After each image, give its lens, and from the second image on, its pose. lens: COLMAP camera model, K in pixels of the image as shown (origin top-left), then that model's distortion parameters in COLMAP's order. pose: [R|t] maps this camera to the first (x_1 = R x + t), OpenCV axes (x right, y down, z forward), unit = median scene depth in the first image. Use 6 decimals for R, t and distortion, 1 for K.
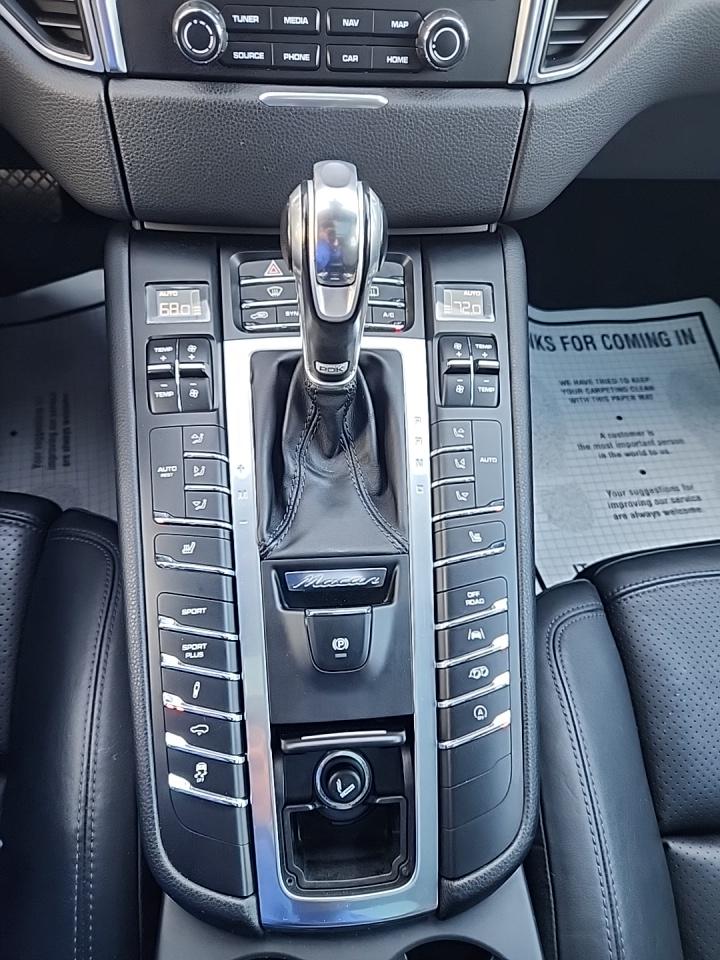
lens RADIAL K [[653.7, 0, 360.0], [0, 653.7, 480.0], [0, 0, 1]] dist [0.051060, -0.003574]
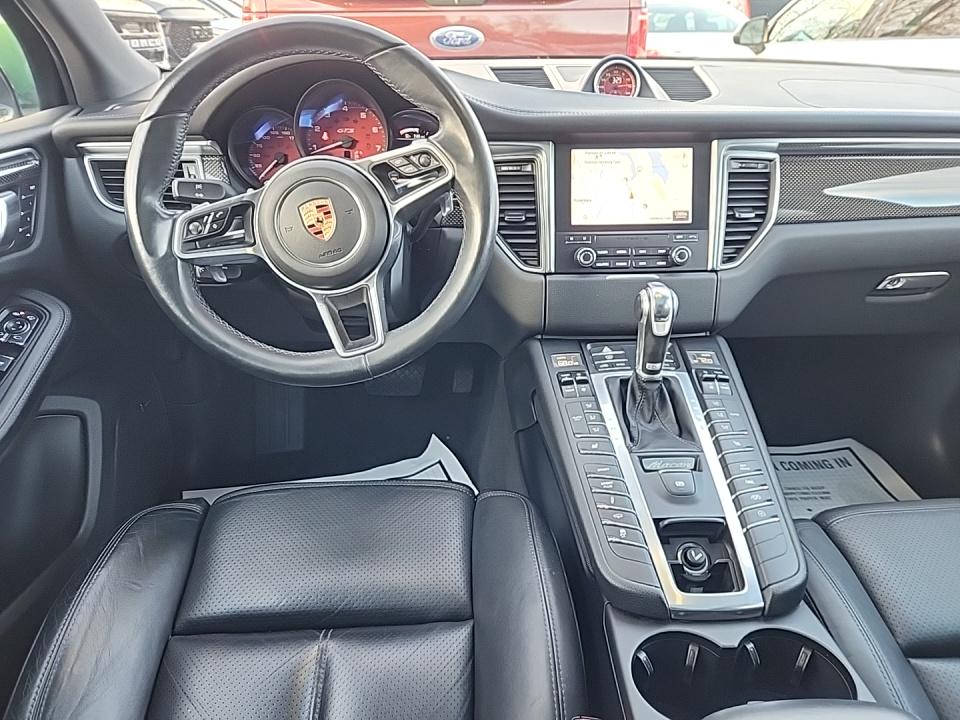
lens RADIAL K [[653.7, 0, 480.0], [0, 653.7, 360.0], [0, 0, 1]] dist [0.051060, -0.003574]
pose [[0.997806, -0.040635, -0.052268, -0.484703], [0.005494, 0.837585, -0.546279, 0.961600], [0.065978, 0.544793, 0.835971, -0.854171]]
